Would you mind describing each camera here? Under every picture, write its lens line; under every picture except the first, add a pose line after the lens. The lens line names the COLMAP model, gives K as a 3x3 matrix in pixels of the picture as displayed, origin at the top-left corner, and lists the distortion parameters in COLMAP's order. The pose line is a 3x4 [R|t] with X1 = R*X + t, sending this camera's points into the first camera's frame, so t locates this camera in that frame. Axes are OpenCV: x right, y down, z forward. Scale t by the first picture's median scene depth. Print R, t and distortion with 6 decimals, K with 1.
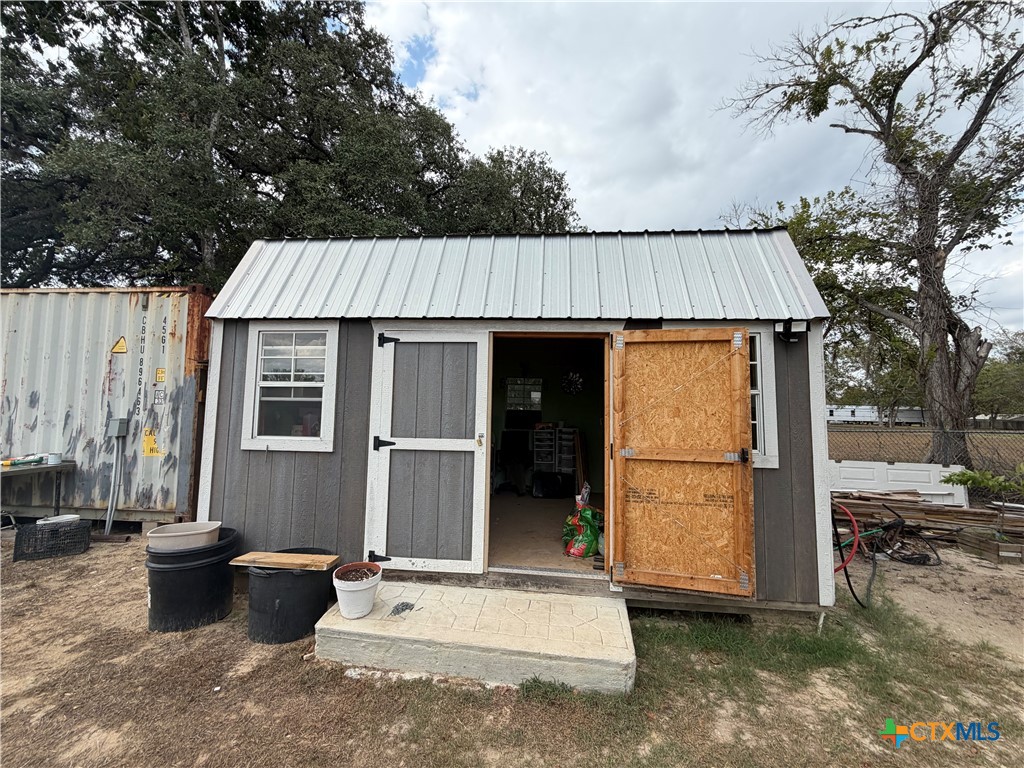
lens RADIAL K [[417.2, 0, 508.0], [0, 417.2, 383.1], [0, 0, 1]] dist [-0.000060, 0.000041]
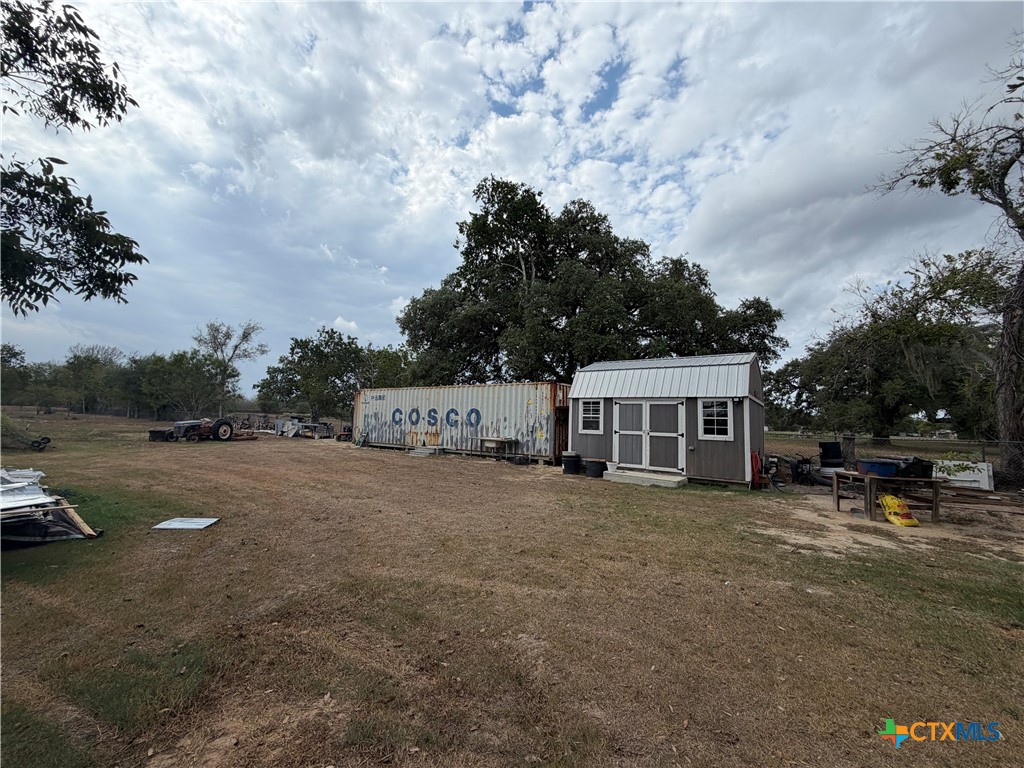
lens RADIAL K [[417.2, 0, 510.6], [0, 417.2, 386.6], [0, 0, 1]] dist [-0.000060, 0.000041]
pose [[0.867227, -0.035656, -0.496635, 0.652411], [0.019783, 0.999113, -0.037186, -0.122965], [0.497520, 0.022424, 0.867162, -2.385015]]
